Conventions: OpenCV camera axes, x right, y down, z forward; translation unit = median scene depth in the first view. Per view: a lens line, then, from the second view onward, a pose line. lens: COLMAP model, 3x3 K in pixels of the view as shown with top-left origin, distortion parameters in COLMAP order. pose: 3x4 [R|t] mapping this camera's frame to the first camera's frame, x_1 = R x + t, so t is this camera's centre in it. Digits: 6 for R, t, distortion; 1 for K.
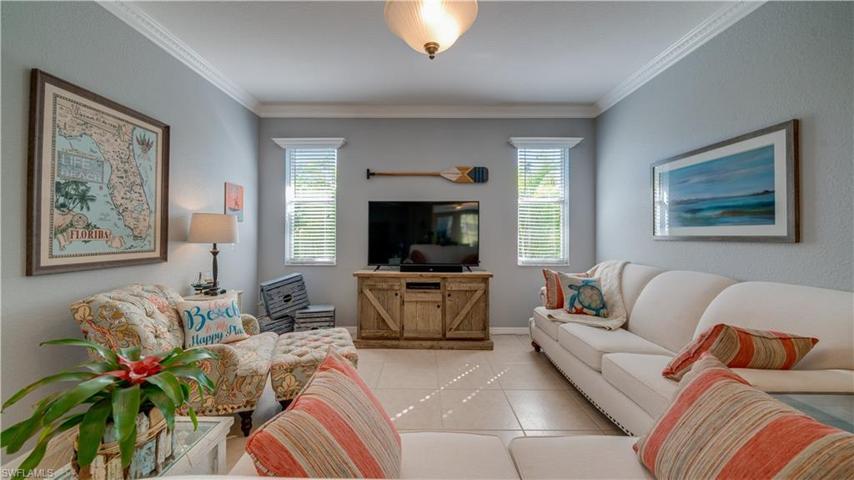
lens RADIAL K [[302.3, 0, 427.0], [0, 302.3, 240.0], [0, 0, 1]] dist [0.000168, 0.000010]
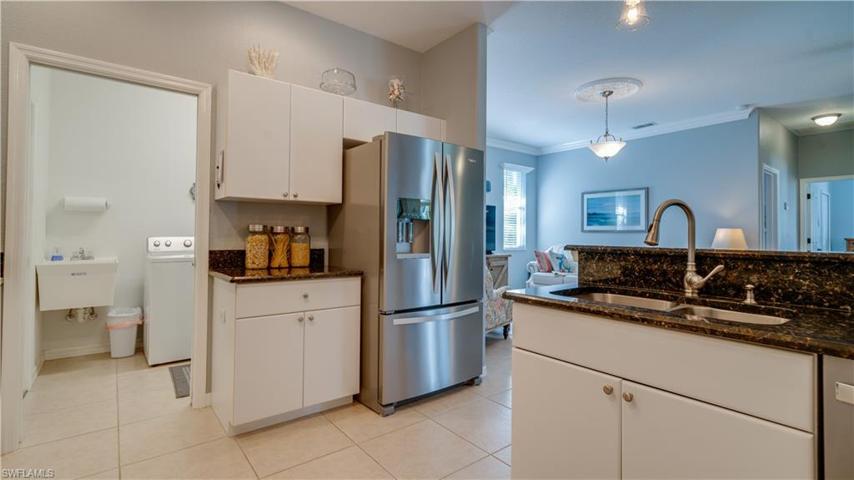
lens RADIAL K [[390.6, 0, 427.0], [0, 390.6, 240.0], [0, 0, 1]] dist [0.000065, 0.000002]
pose [[0.782466, -0.004388, 0.622678, -1.512985], [0.003586, 0.999990, 0.002540, 0.038100], [-0.622683, 0.000246, 0.782474, -0.312131]]
